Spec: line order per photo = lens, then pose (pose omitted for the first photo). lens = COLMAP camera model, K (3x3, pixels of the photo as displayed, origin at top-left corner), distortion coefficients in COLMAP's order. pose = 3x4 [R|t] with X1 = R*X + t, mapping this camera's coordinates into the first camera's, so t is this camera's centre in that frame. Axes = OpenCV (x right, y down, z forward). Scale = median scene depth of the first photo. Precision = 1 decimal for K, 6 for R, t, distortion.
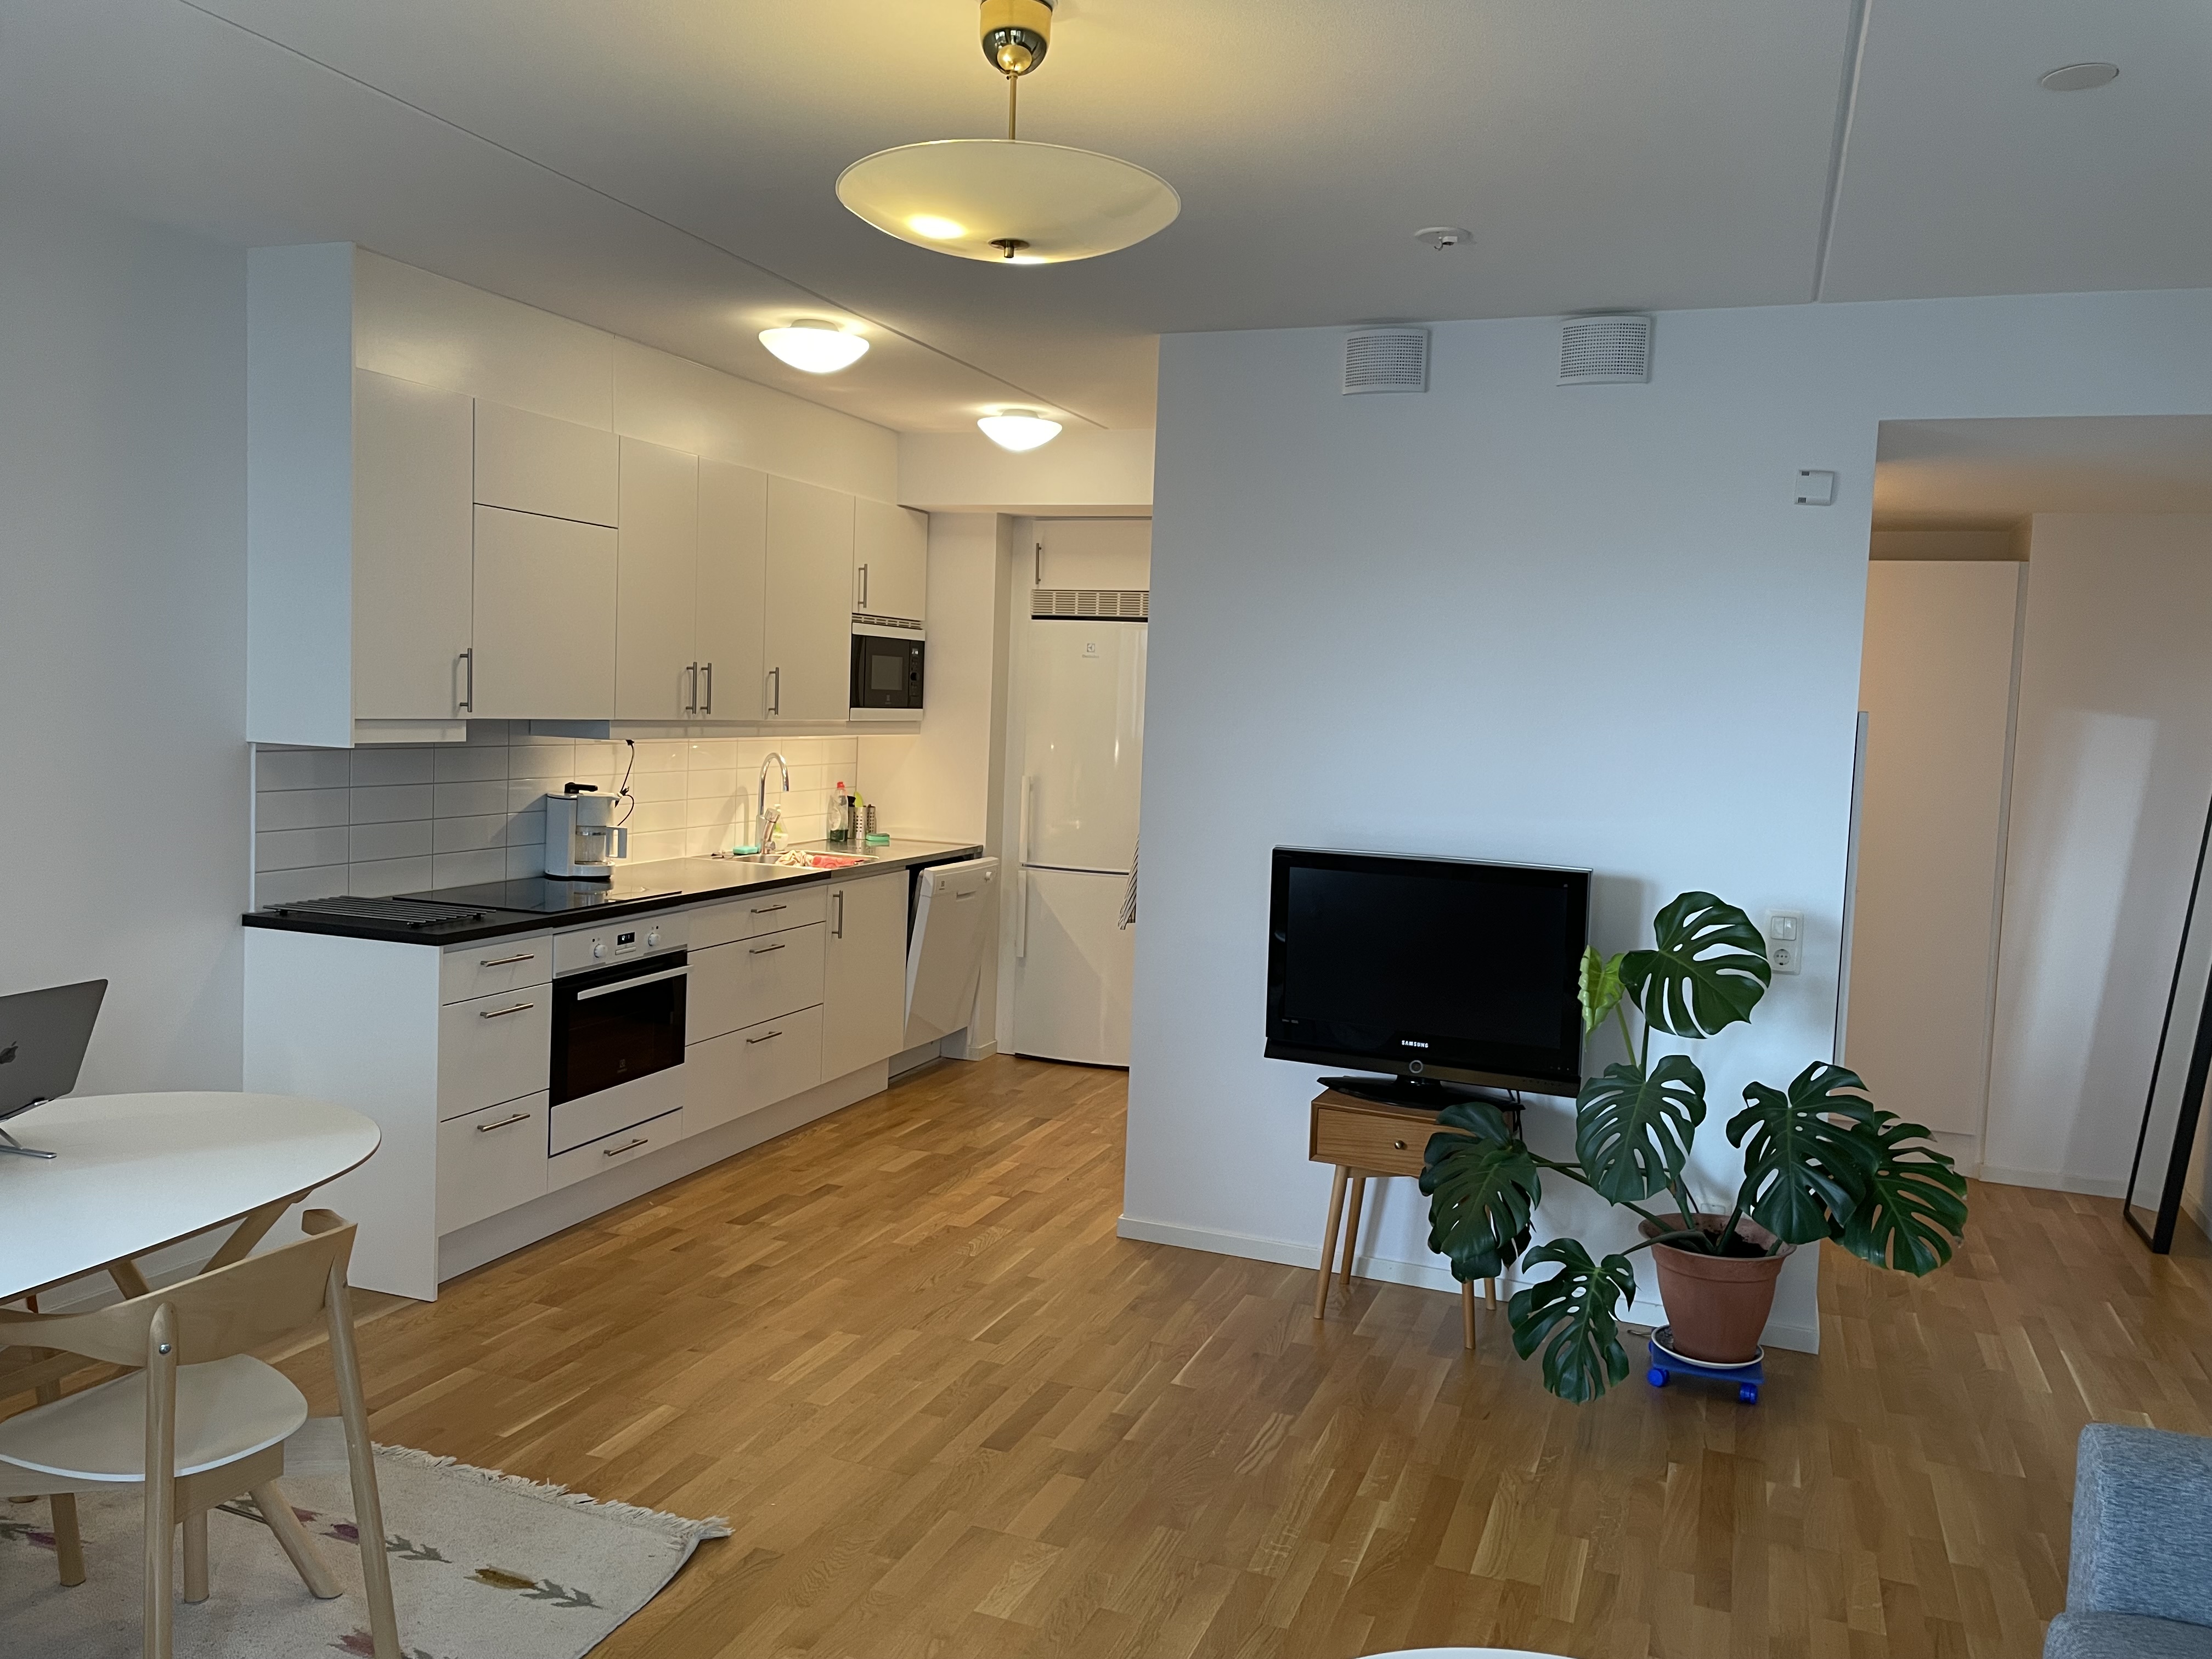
lens RADIAL K [[1655.0, 0, 1123.2], [0, 1655.0, 816.6], [0, 0, 1]] dist [0.072946, -0.105774]
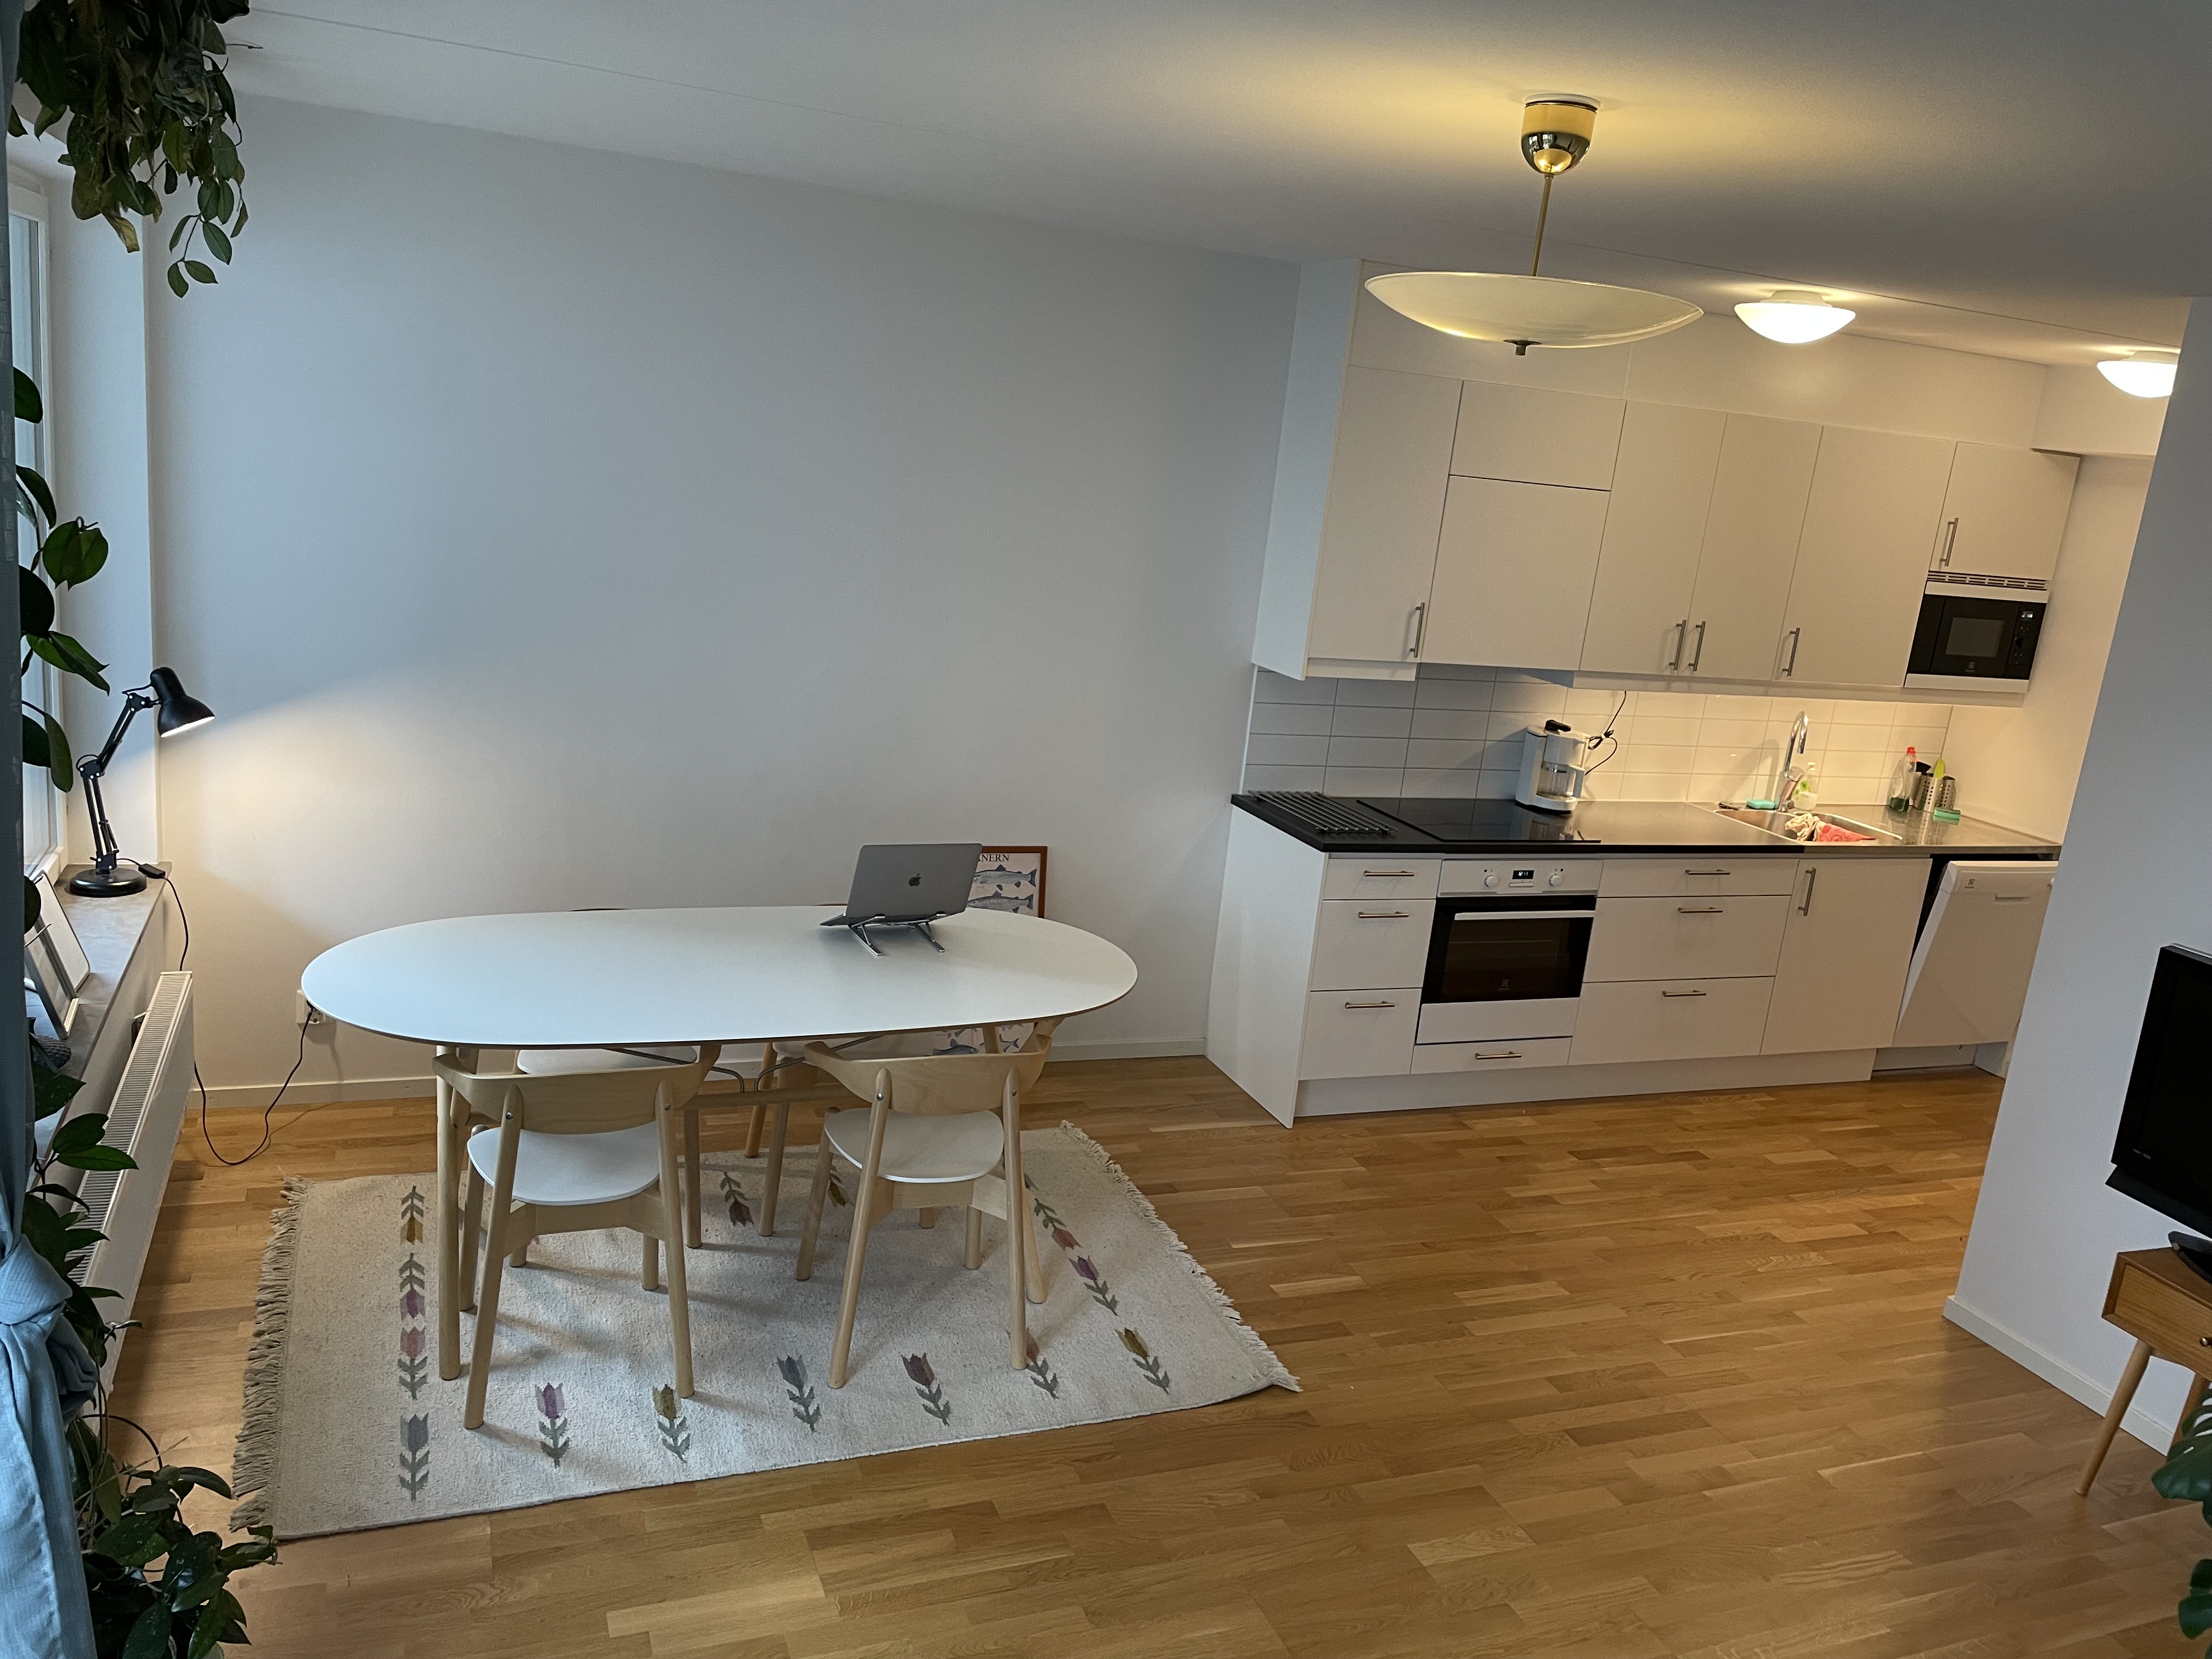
lens RADIAL K [[1655.0, 0, 1112.2], [0, 1655.0, 819.5], [0, 0, 1]] dist [0.072946, -0.105774]
pose [[0.672448, 0.195852, -0.713762, 0.297211], [-0.128365, 0.980601, 0.148136, -0.090905], [0.728928, -0.007992, 0.684544, 0.050336]]
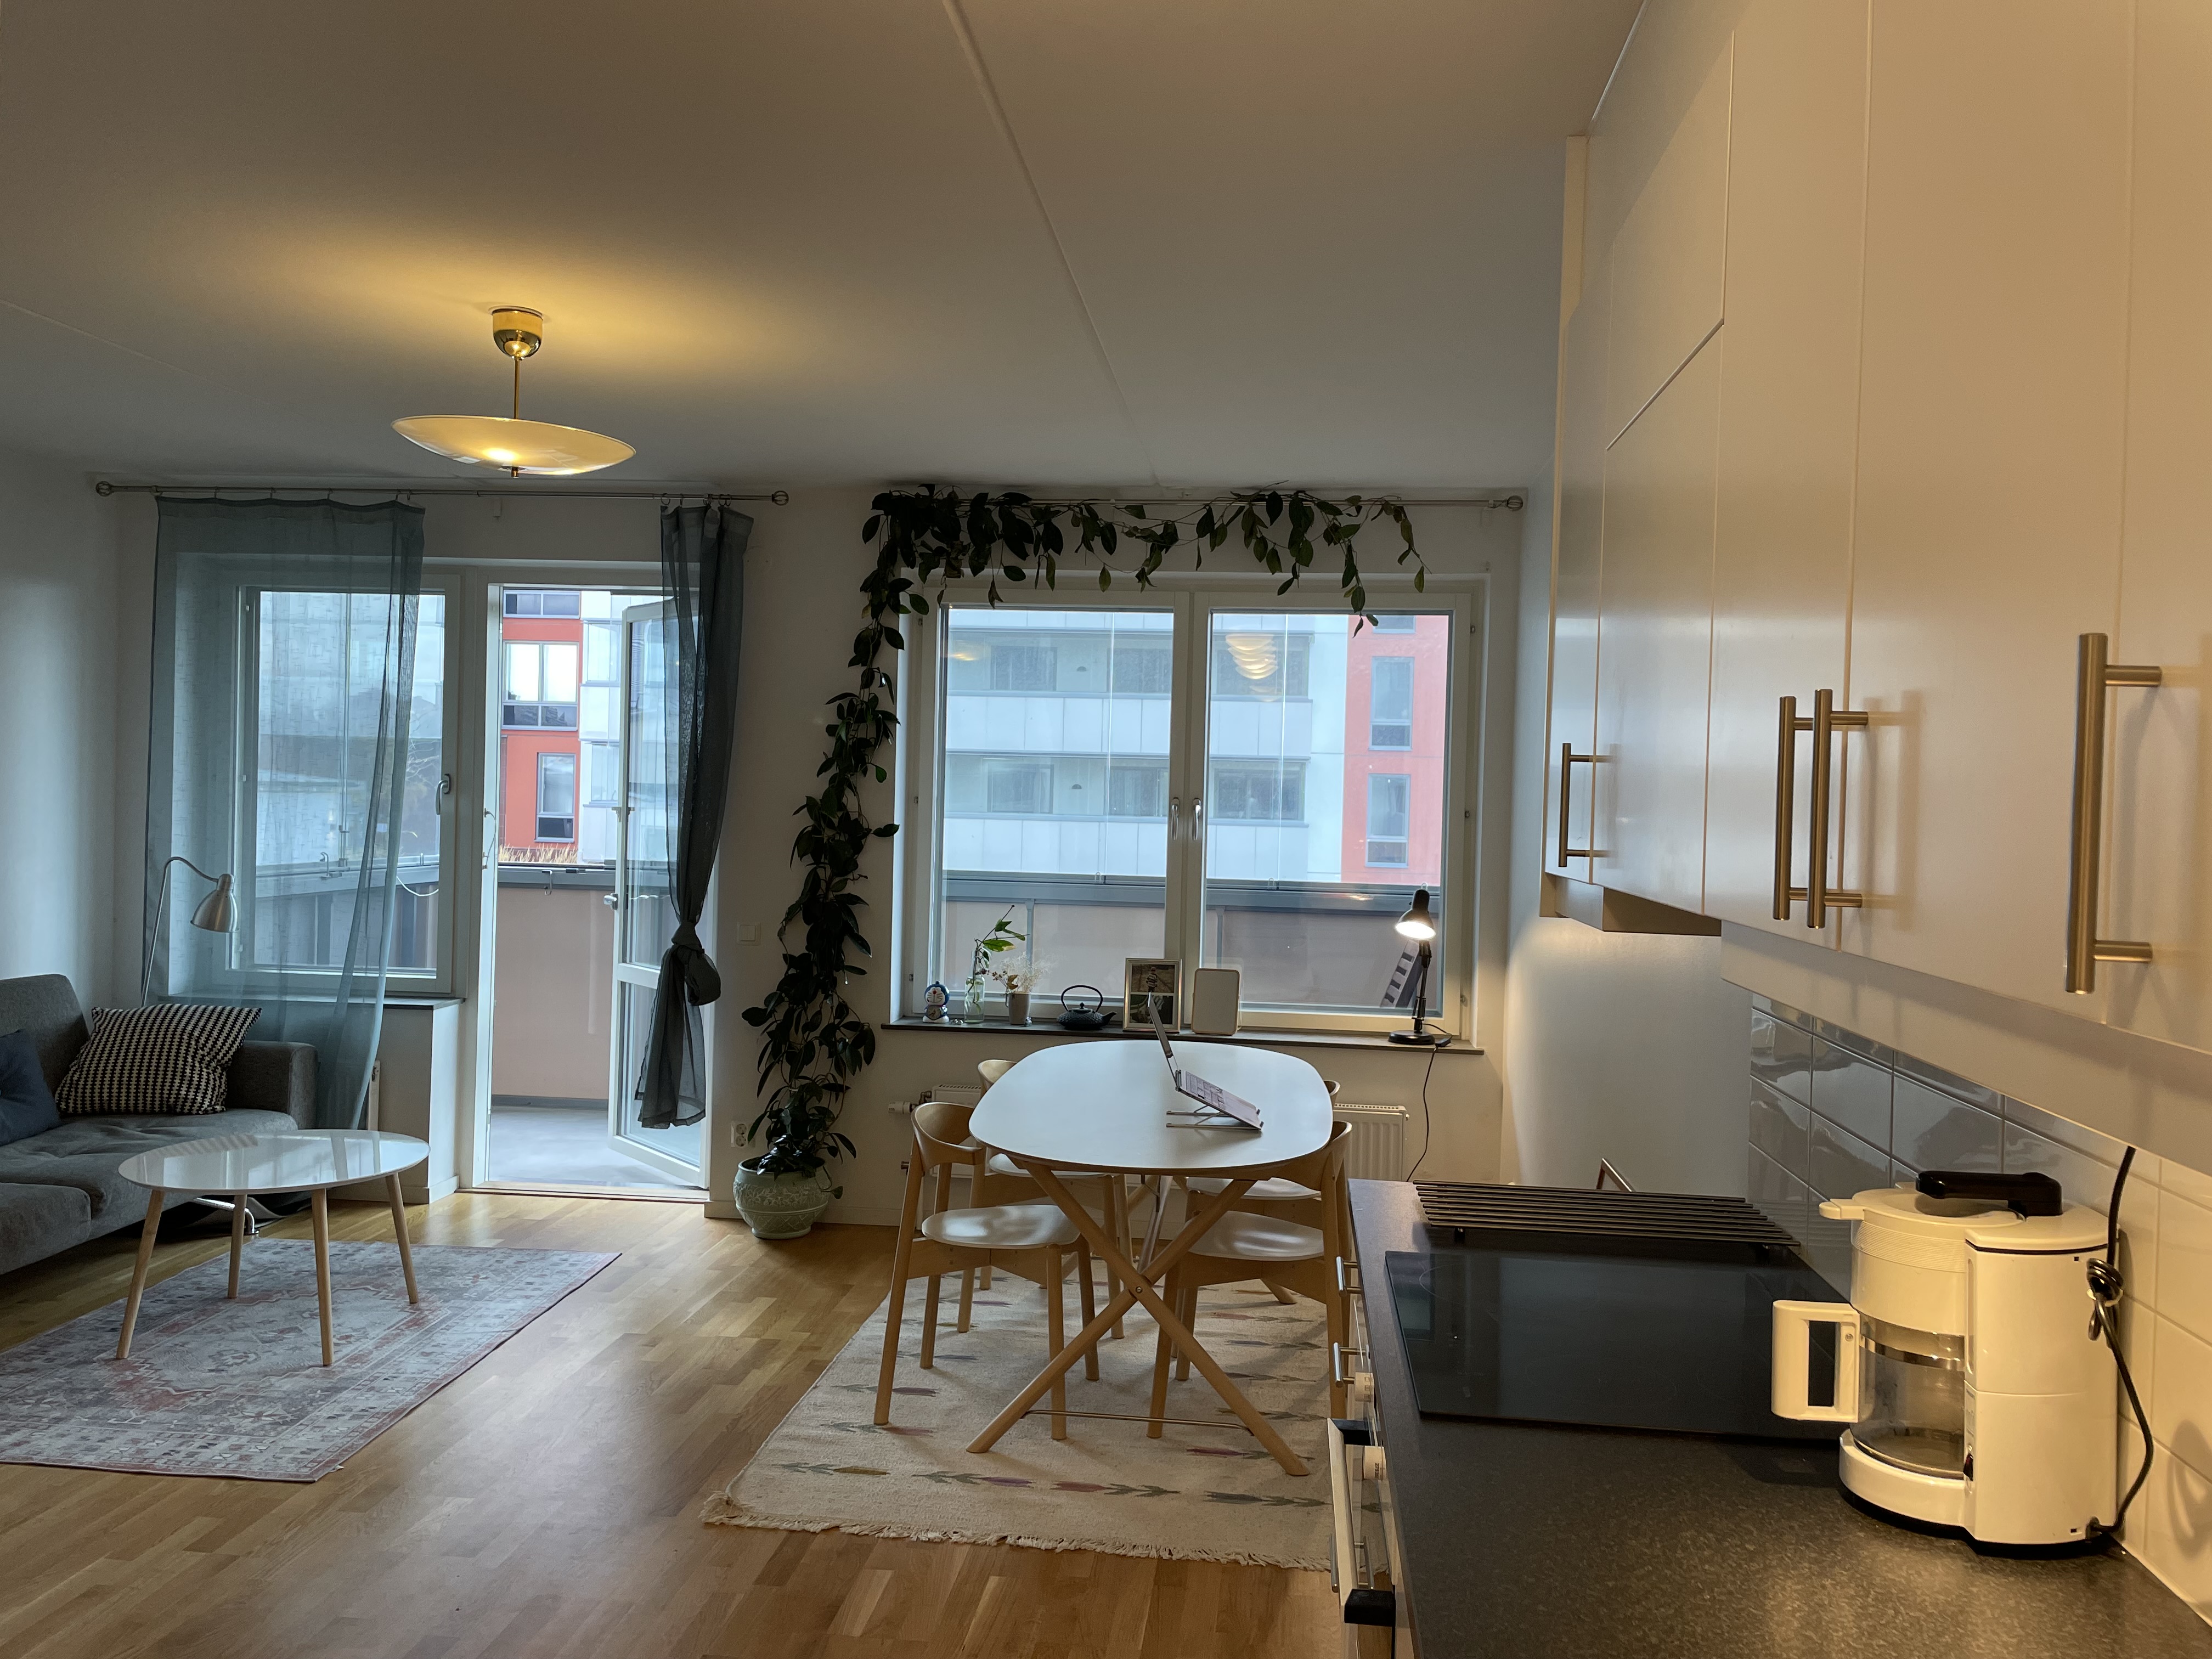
lens RADIAL K [[1655.0, 0, 1127.7], [0, 1655.0, 824.1], [0, 0, 1]] dist [0.072946, -0.105774]
pose [[-0.966141, -0.067400, -0.249056, -0.129078], [-0.088262, 0.993378, 0.073557, -0.098269], [0.242449, 0.093049, -0.965692, 1.384715]]
